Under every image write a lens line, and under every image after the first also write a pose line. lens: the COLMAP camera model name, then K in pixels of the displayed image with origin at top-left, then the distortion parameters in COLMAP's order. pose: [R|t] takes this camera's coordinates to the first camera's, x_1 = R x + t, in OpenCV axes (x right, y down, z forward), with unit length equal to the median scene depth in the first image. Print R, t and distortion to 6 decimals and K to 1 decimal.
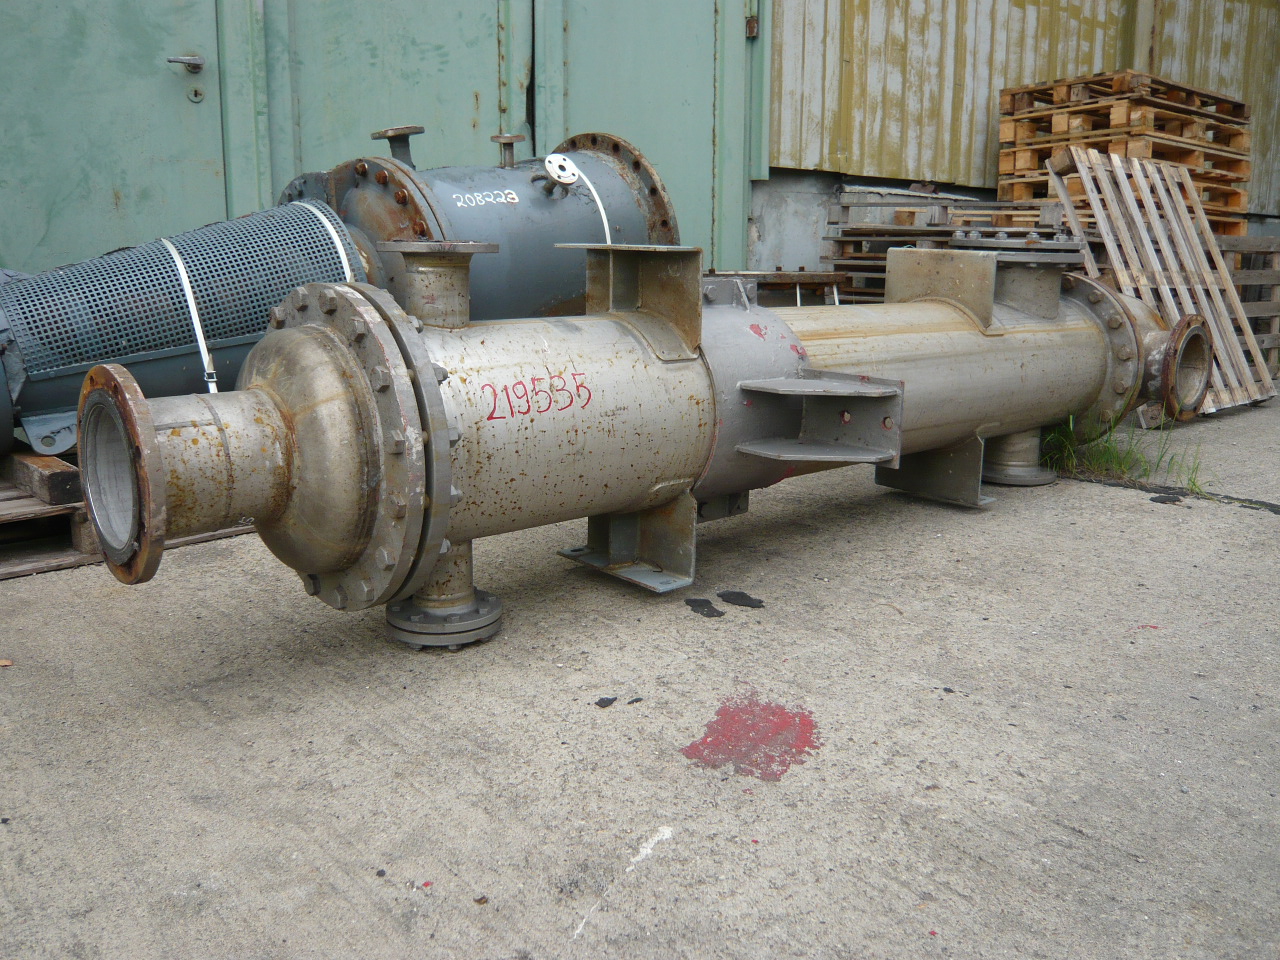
lens RADIAL K [[1079.6, 0, 640.0], [0, 1079.6, 480.0], [0, 0, 1]] dist [-0.079099, 0.005421]
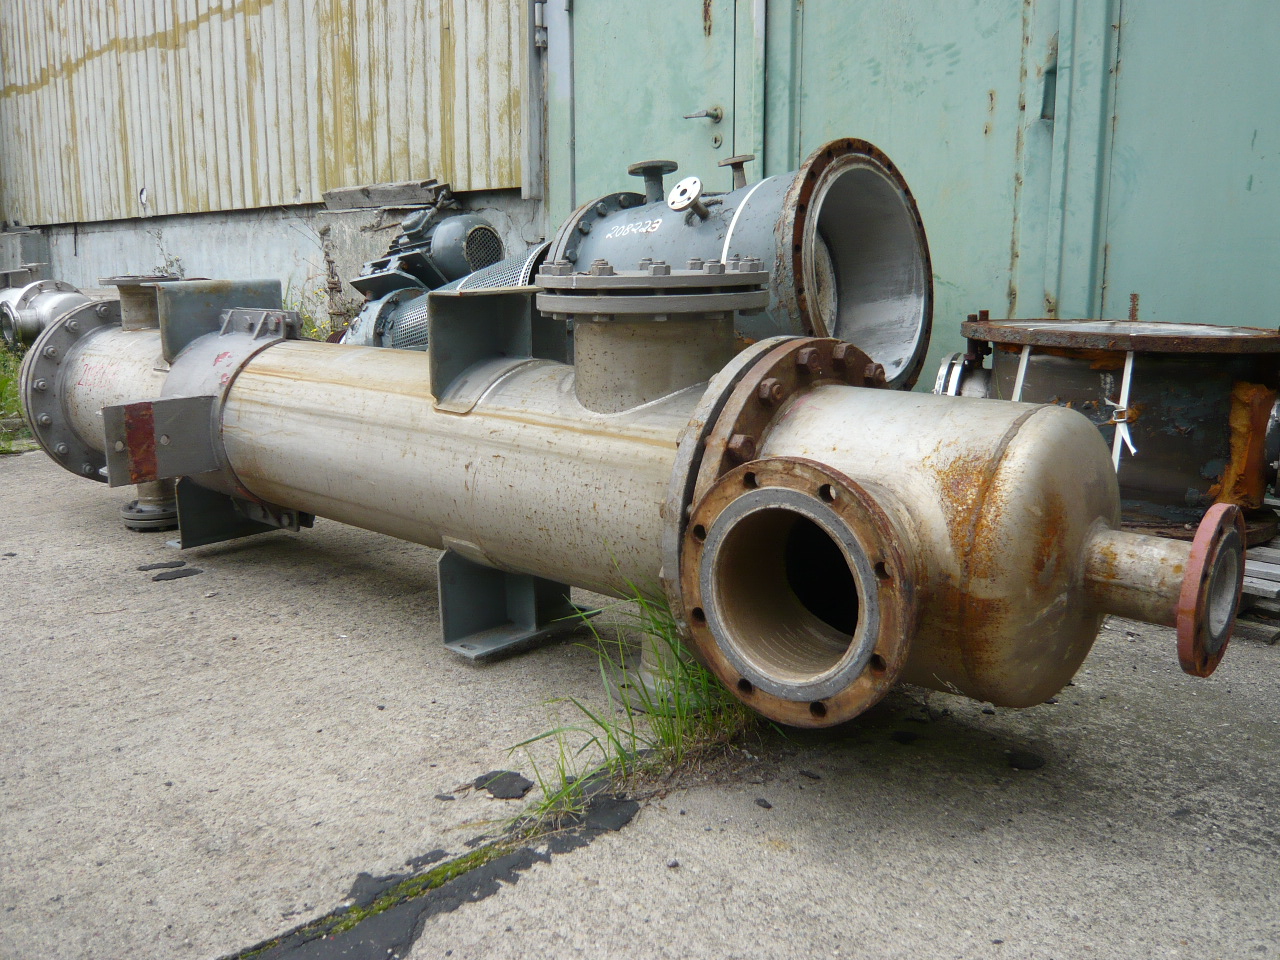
lens RADIAL K [[1079.6, 0, 640.0], [0, 1079.6, 480.0], [0, 0, 1]] dist [-0.079099, 0.005421]
pose [[0.123363, 0.195388, -0.972936, 0.728957], [-0.215254, 0.962351, 0.165969, -0.168462], [0.968735, 0.188954, 0.160777, 0.732532]]
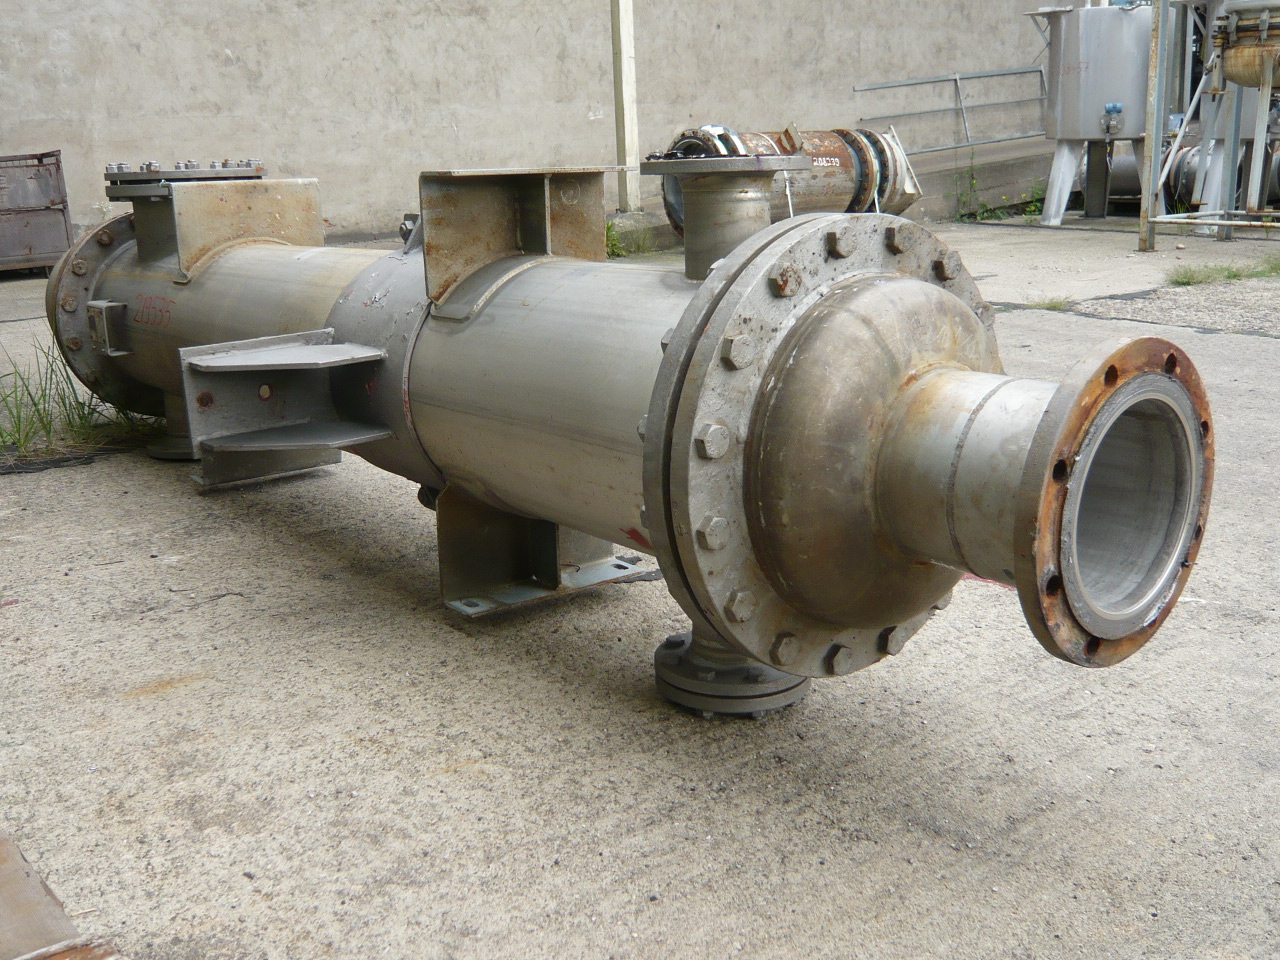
lens RADIAL K [[1249.5, 0, 640.0], [0, 1249.5, 480.0], [0, 0, 1]] dist [-0.010209, -0.005394]
pose [[0.082286, -0.246782, 0.965571, -0.498811], [0.250081, 0.942971, 0.219694, -0.100941], [-0.964722, 0.223394, 0.139309, 0.466608]]
